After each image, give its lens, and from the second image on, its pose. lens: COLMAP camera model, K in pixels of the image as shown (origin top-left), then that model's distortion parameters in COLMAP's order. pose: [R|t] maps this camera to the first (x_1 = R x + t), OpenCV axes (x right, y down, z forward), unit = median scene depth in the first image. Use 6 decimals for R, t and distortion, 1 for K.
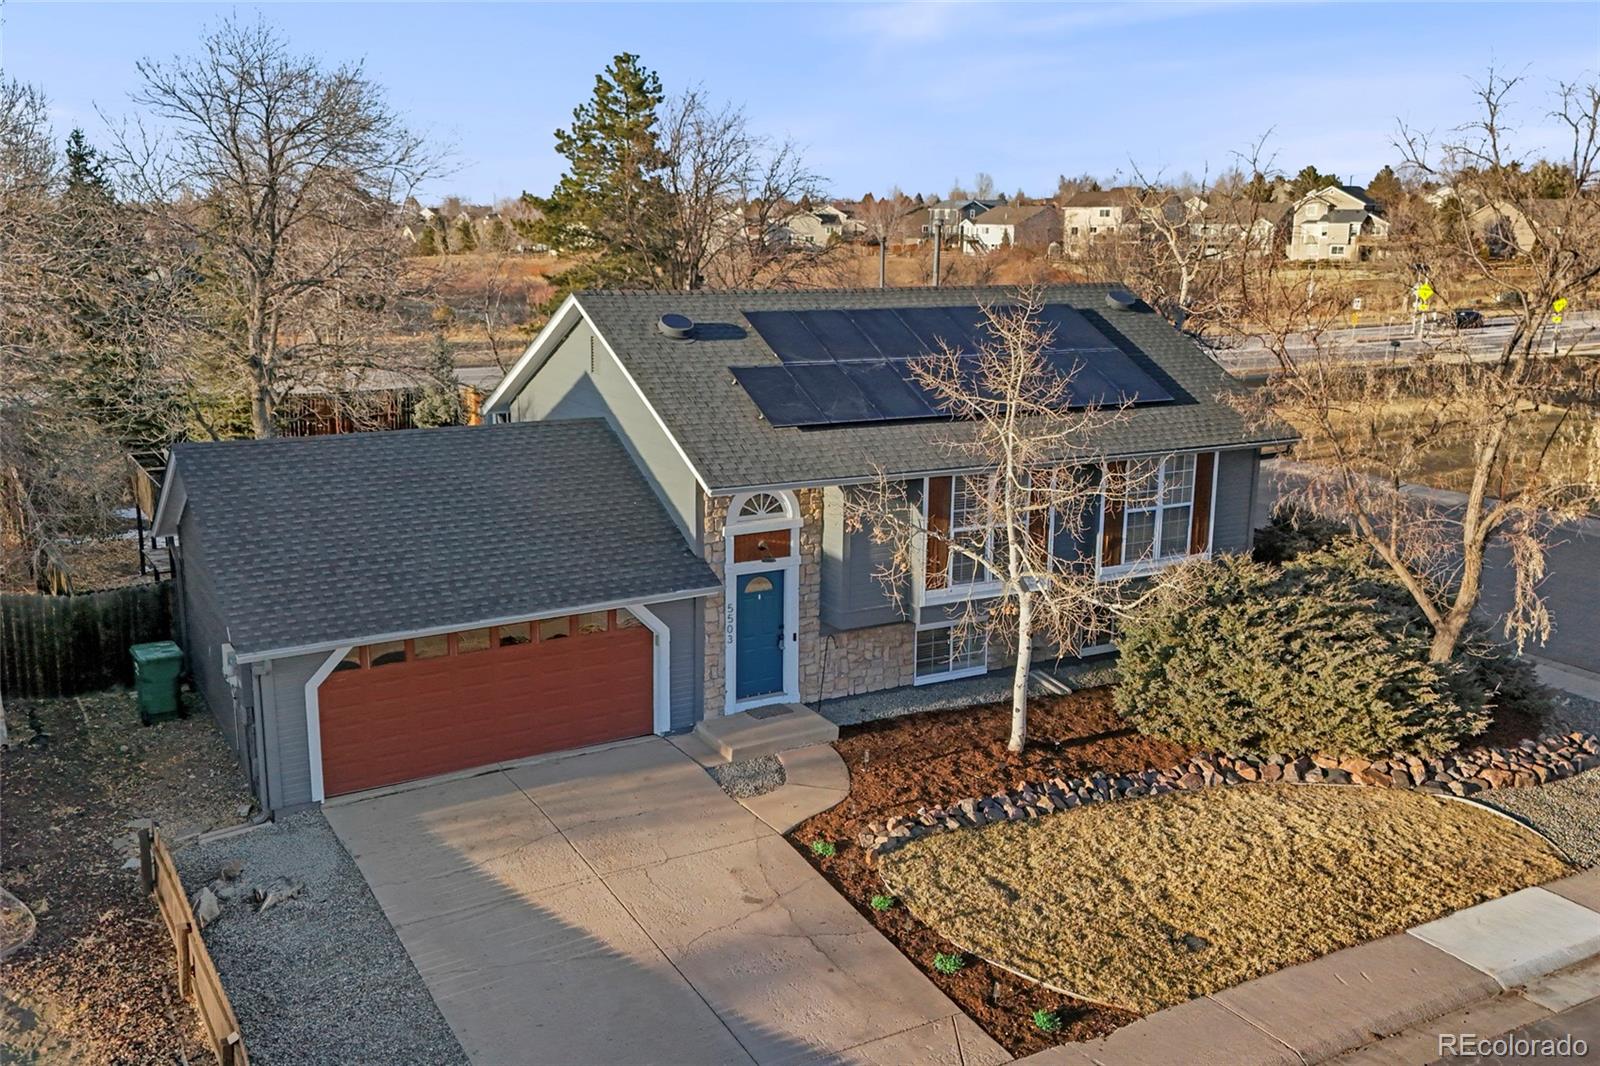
lens RADIAL K [[1365.6, 0, 800.0], [0, 1365.6, 533.0], [0, 0, 1]] dist [0.164239, -0.343022]
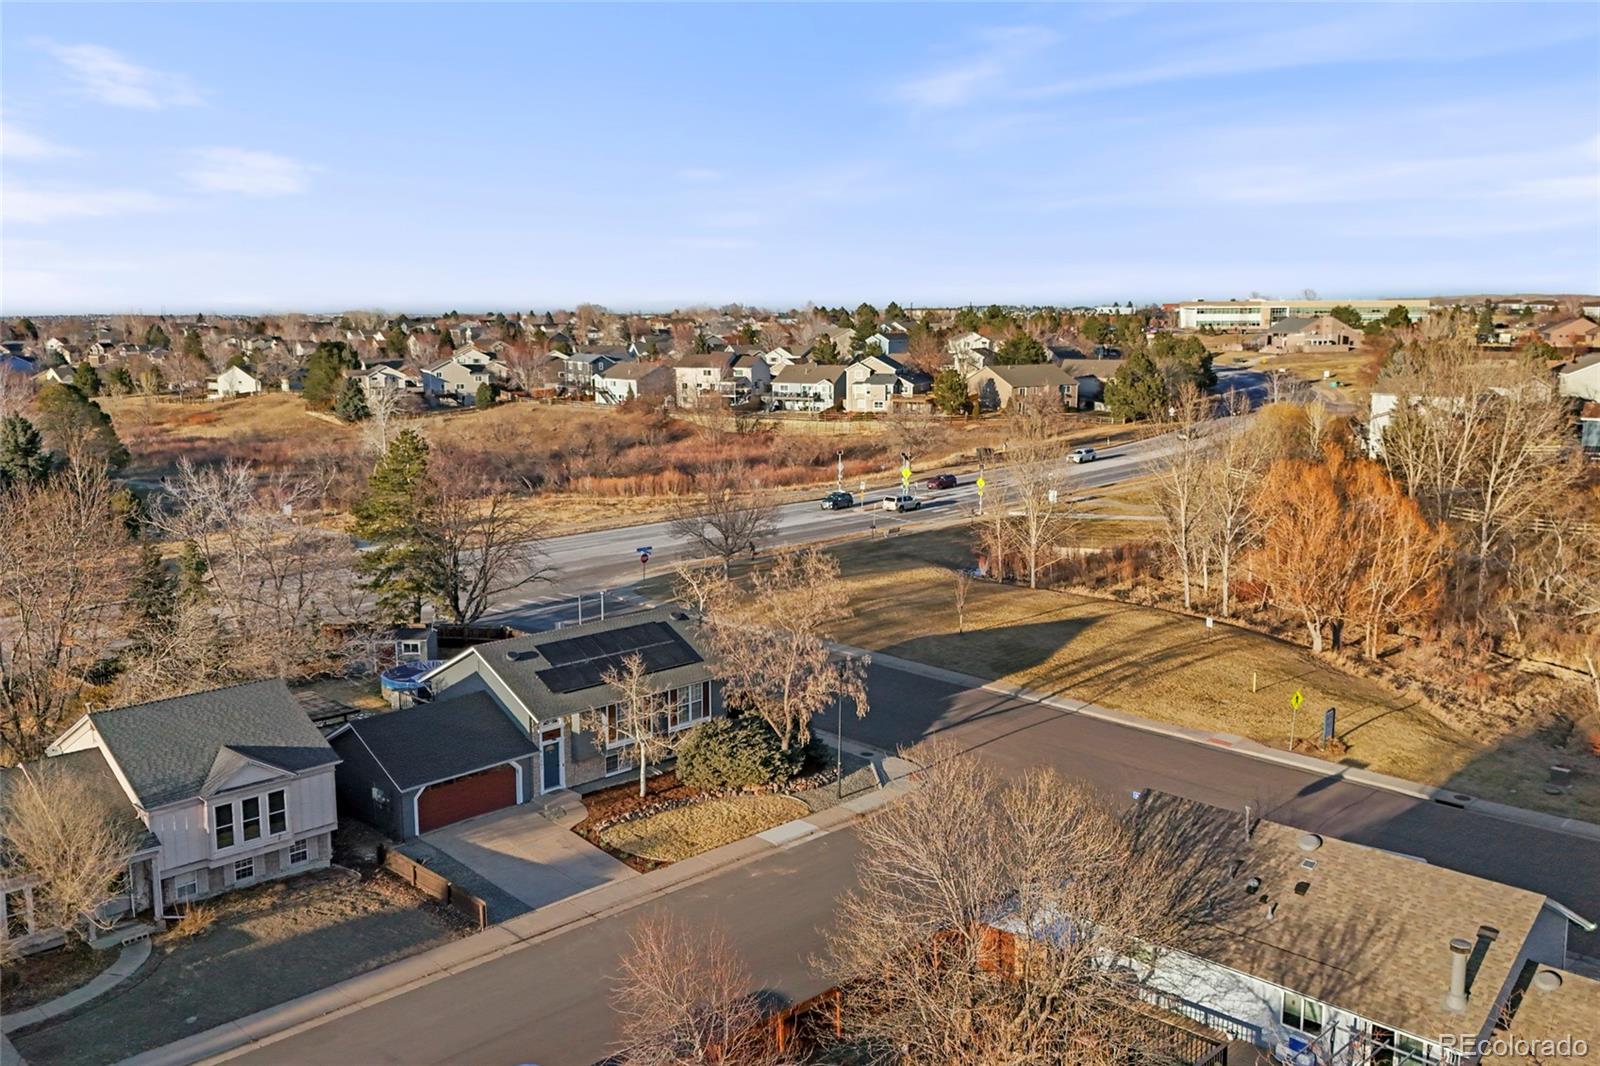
lens RADIAL K [[1365.6, 0, 800.0], [0, 1365.6, 533.0], [0, 0, 1]] dist [0.164239, -0.343022]
pose [[0.964731, -0.053001, 0.257848, -0.241127], [0.065967, 0.996942, -0.041890, -0.251167], [-0.254839, 0.057422, 0.965277, -1.910100]]
